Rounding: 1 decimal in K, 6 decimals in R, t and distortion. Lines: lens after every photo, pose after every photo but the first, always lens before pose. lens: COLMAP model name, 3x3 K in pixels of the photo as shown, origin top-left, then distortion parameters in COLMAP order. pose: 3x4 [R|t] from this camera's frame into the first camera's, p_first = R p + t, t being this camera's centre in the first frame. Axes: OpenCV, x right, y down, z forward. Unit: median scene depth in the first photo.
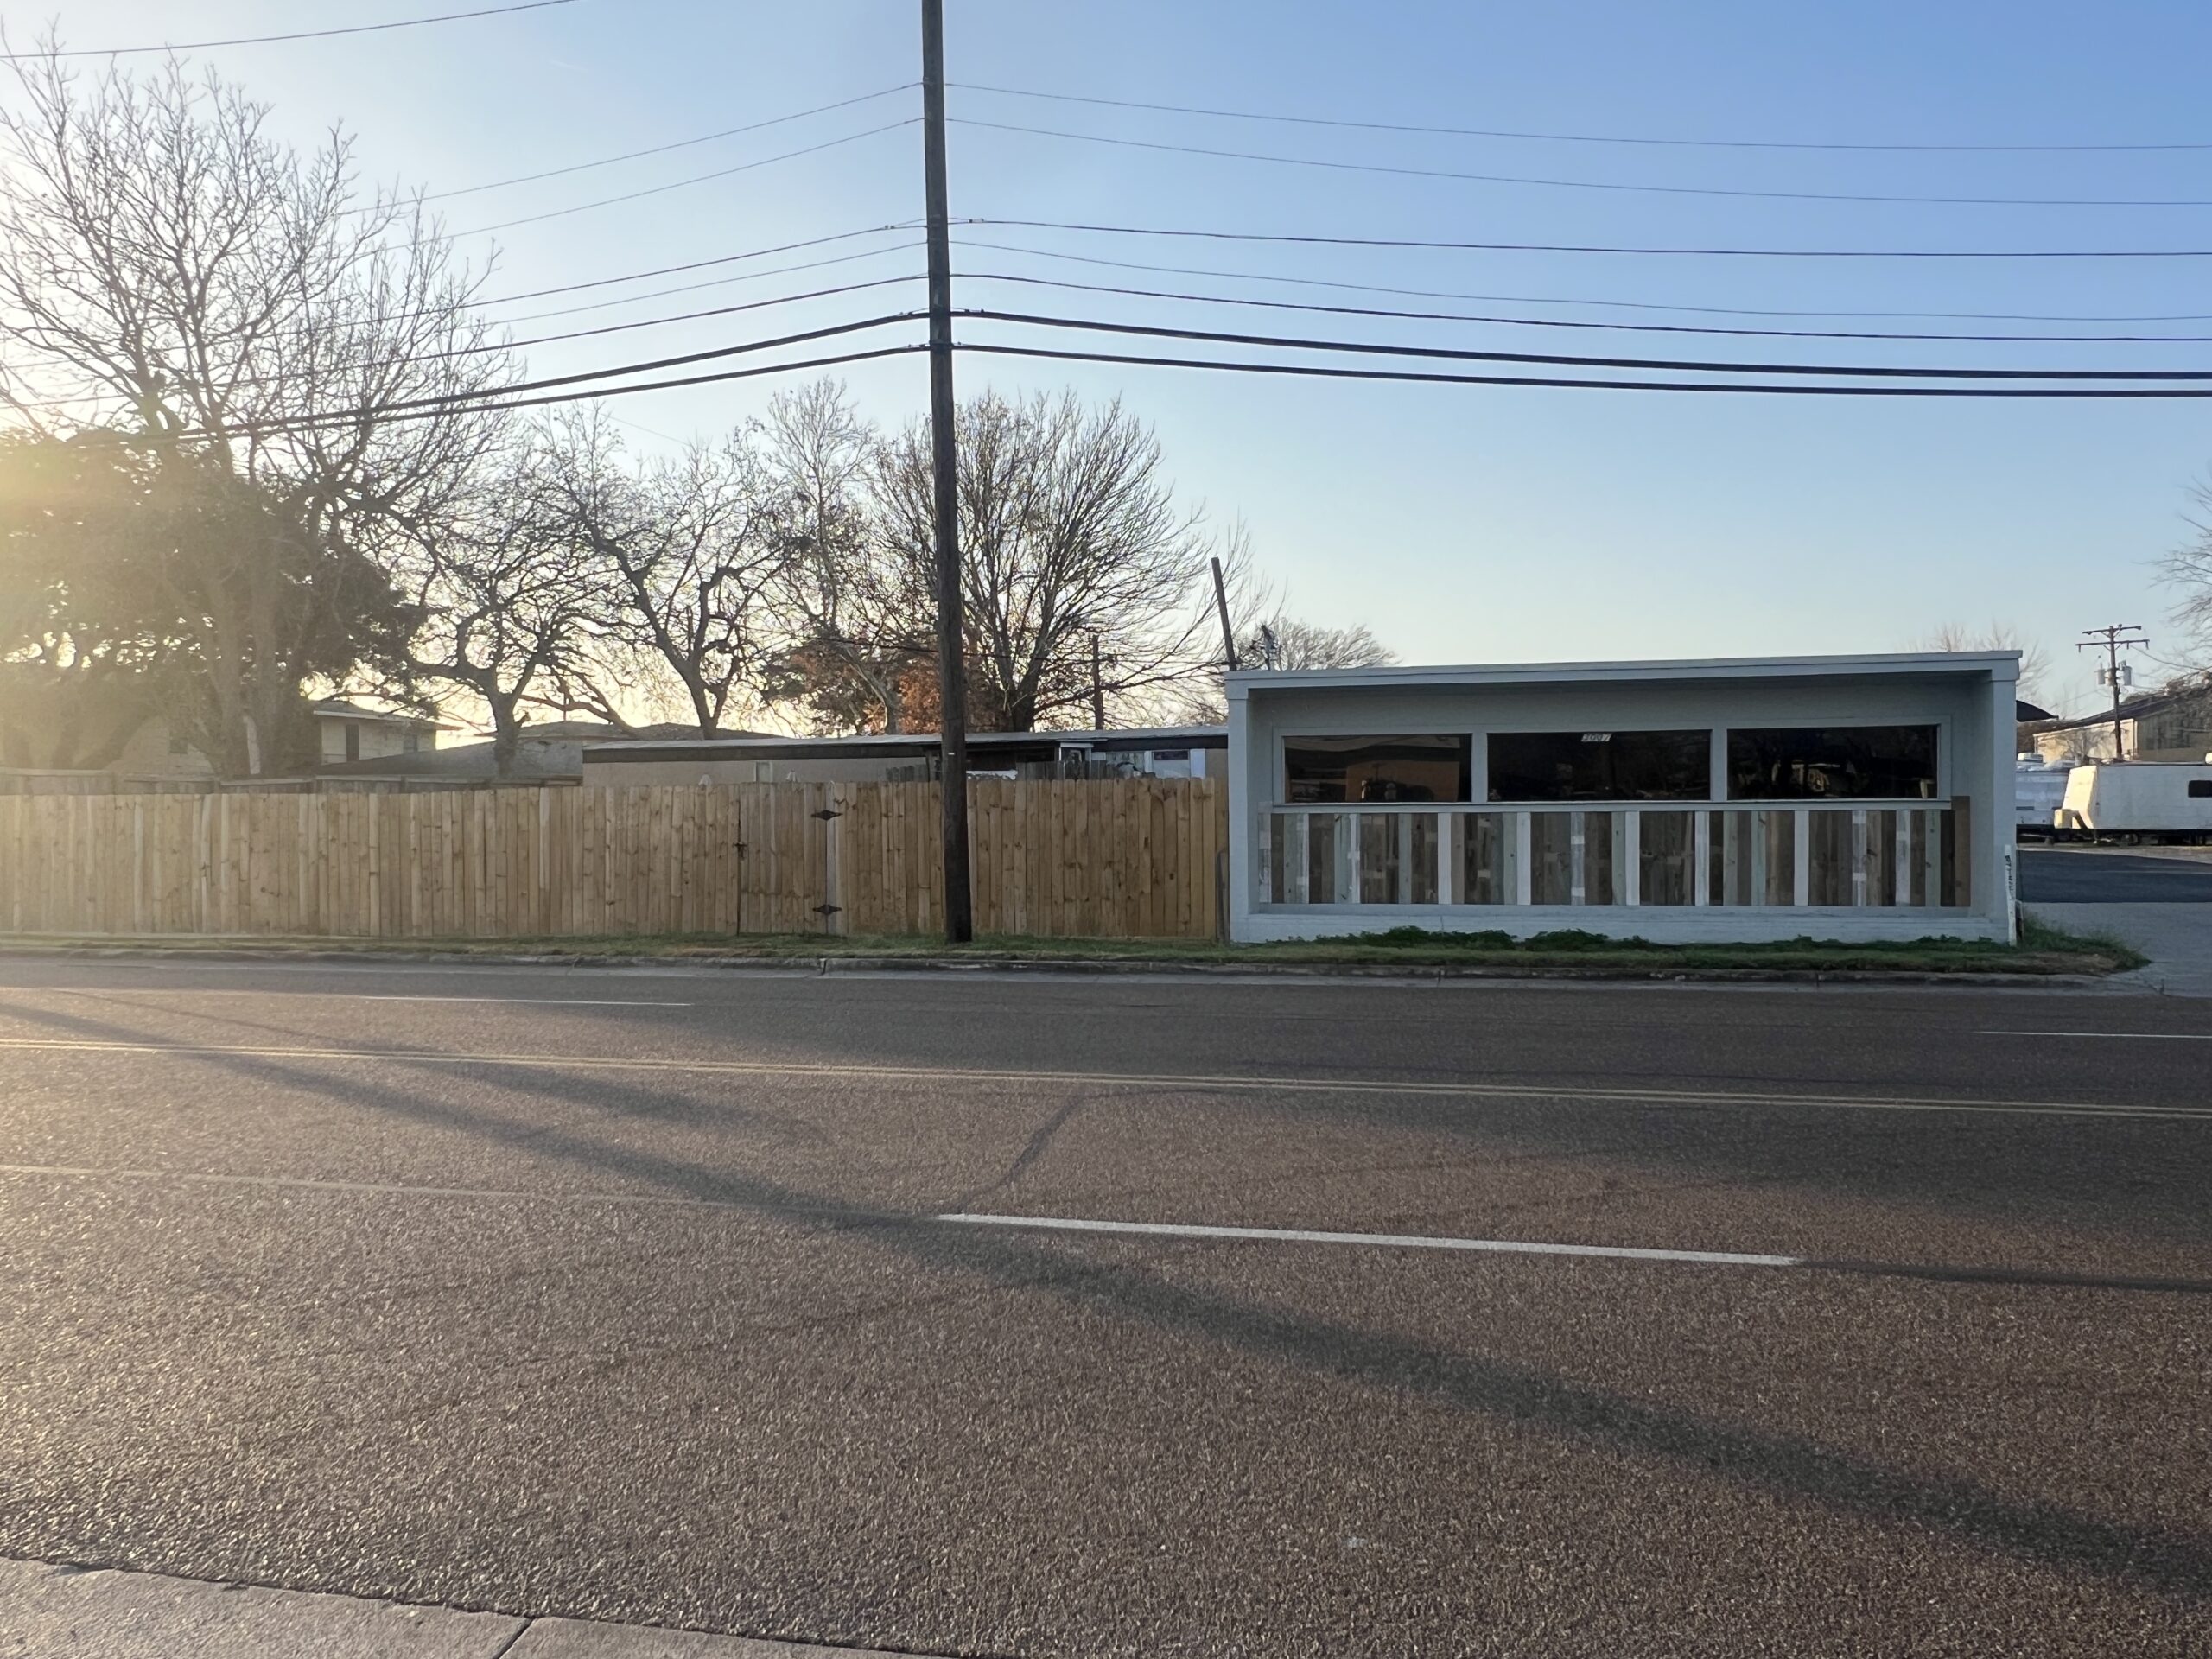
lens RADIAL K [[1651.1, 0, 1106.0], [0, 1651.1, 829.5], [0, 0, 1]] dist [0.000353, 0.000613]
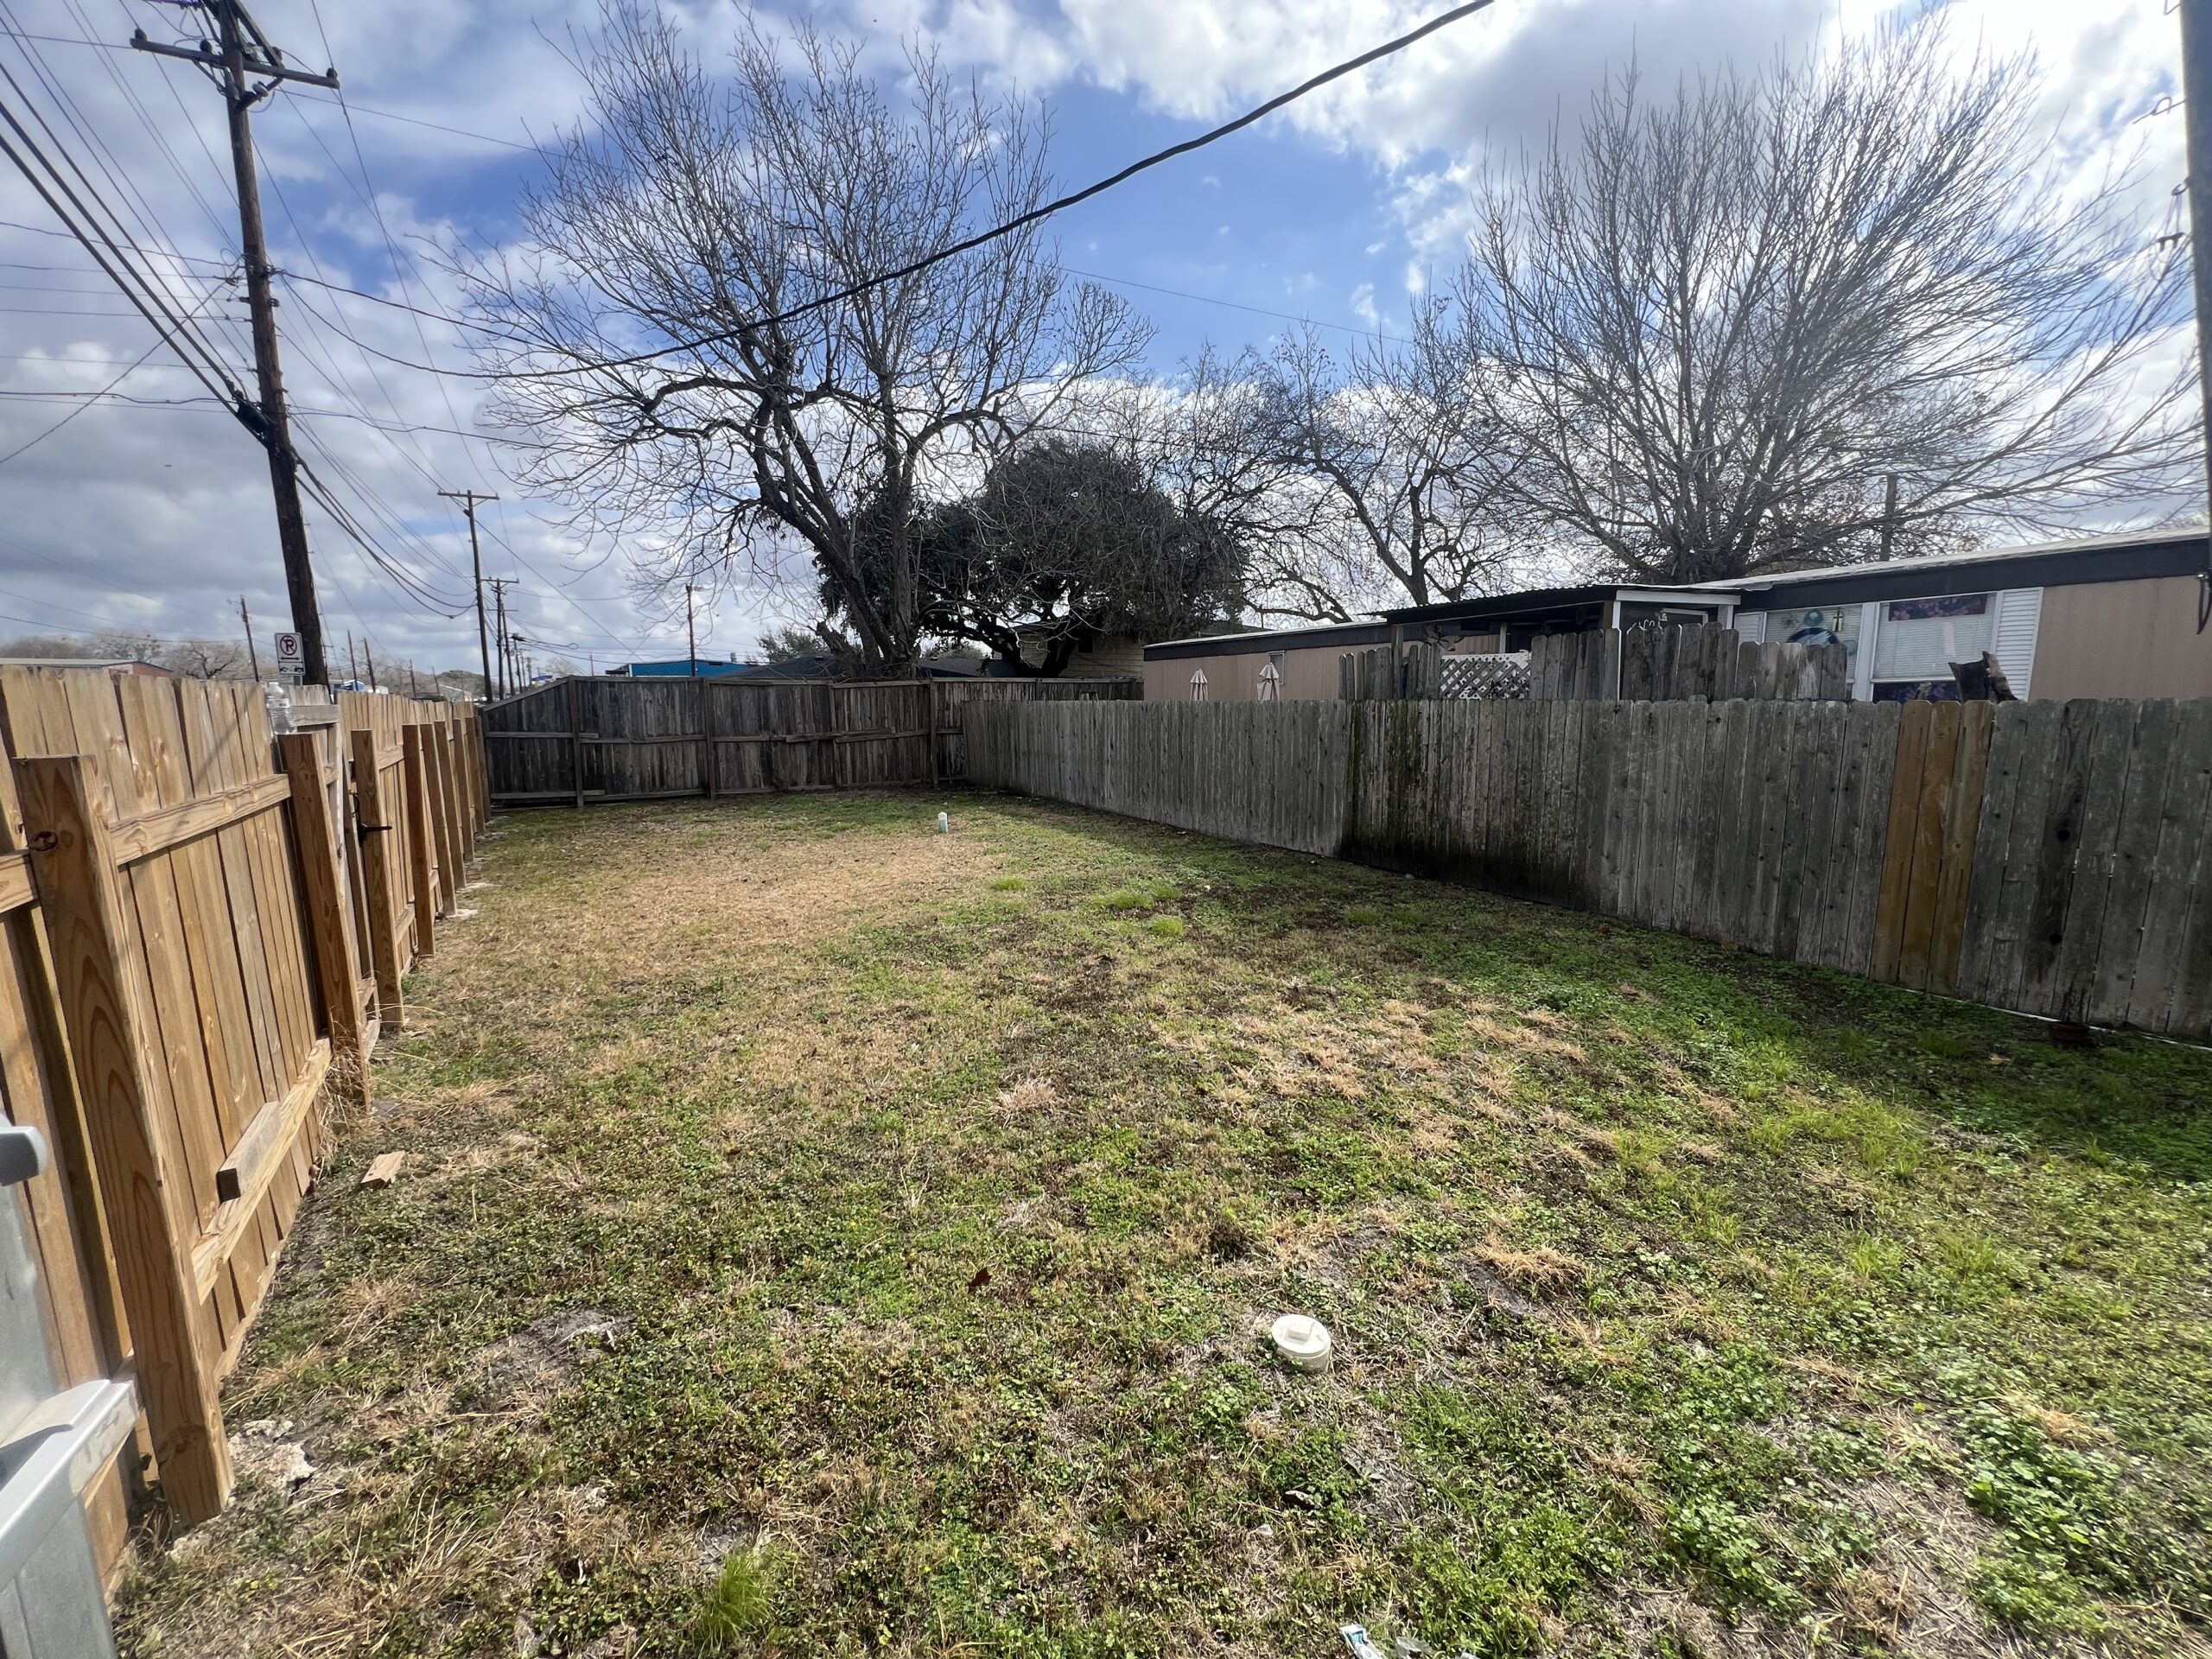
lens RADIAL K [[881.0, 0, 1106.0], [0, 881.0, 829.5], [0, 0, 1]] dist [-0.000250, -0.000056]
pose [[0.707296, 0.105970, -0.698930, 0.053875], [-0.006568, 0.989643, 0.143401, -0.017550], [0.706887, -0.096836, 0.700666, 0.658581]]
